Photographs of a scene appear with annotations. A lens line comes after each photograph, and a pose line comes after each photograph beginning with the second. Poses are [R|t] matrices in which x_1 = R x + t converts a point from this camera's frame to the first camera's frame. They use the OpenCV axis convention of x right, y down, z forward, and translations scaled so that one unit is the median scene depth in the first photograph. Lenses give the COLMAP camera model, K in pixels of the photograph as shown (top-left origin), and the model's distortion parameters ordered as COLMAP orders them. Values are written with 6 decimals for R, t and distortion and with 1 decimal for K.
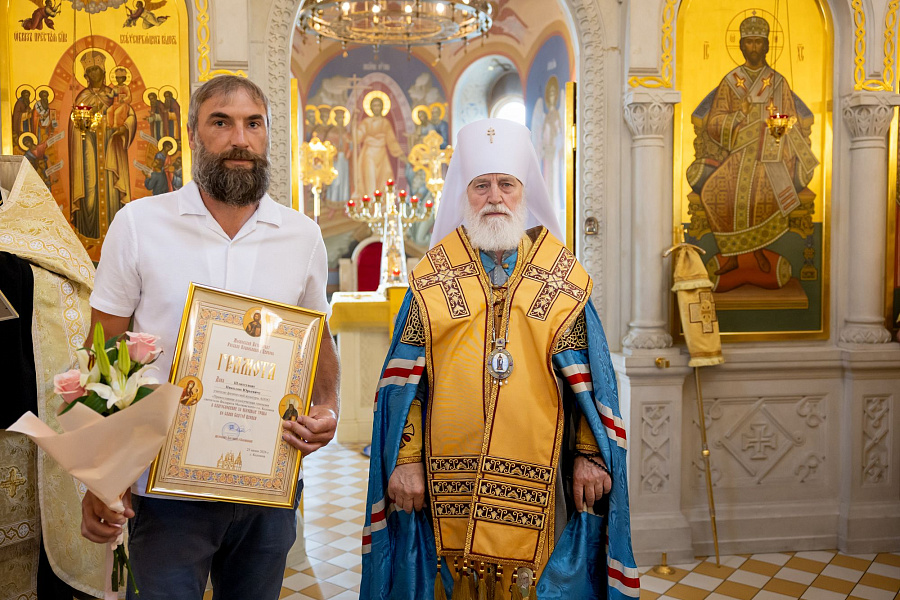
lens RADIAL K [[826.3, 0, 442.2], [0, 826.3, 302.0], [0, 0, 1]] dist [0.009663, 0.000000]
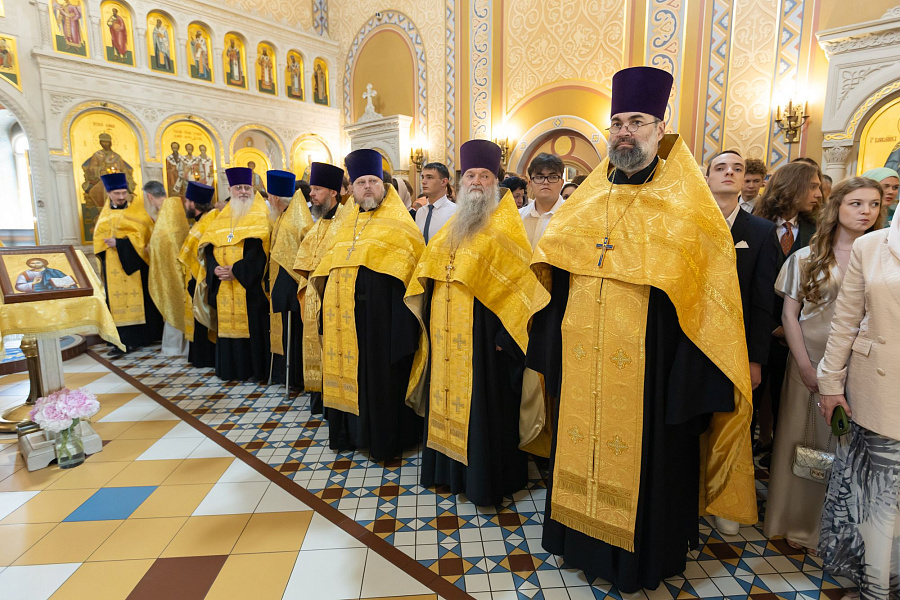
lens RADIAL K [[490.6, 0, 460.6], [0, 490.6, 289.1], [0, 0, 1]] dist [-0.006407, 0.003726]
pose [[0.730817, -0.092097, 0.676332, 0.074555], [0.049243, 0.995388, 0.082333, 0.123819], [-0.680795, -0.026866, 0.731981, -1.133377]]
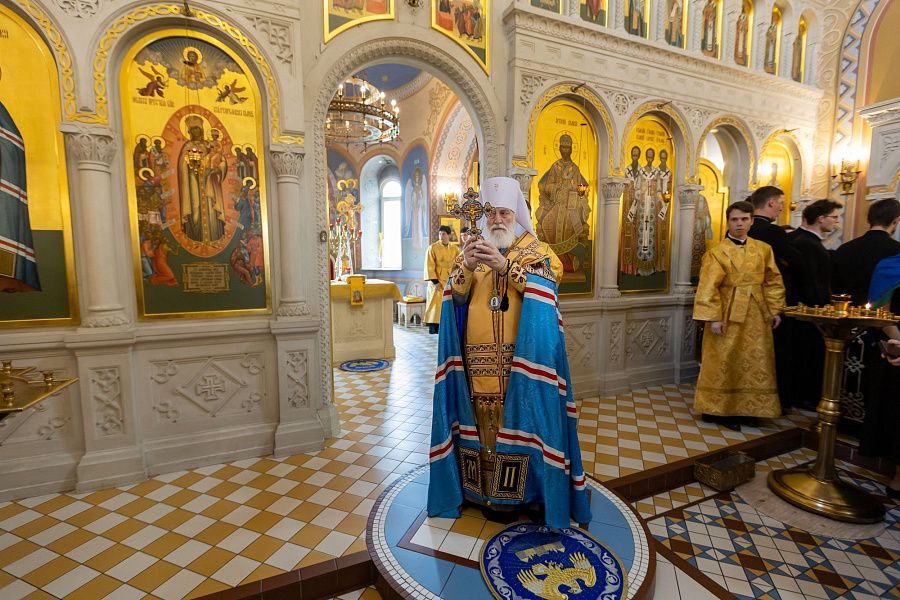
lens RADIAL K [[408.0, 0, 450.9], [0, 408.0, 304.9], [0, 0, 1]] dist [0.010007, -0.002079]
pose [[0.955833, -0.032021, 0.292161, -0.185124], [0.019812, 0.998806, 0.044653, 0.013788], [-0.293242, -0.036893, 0.955326, 0.128414]]
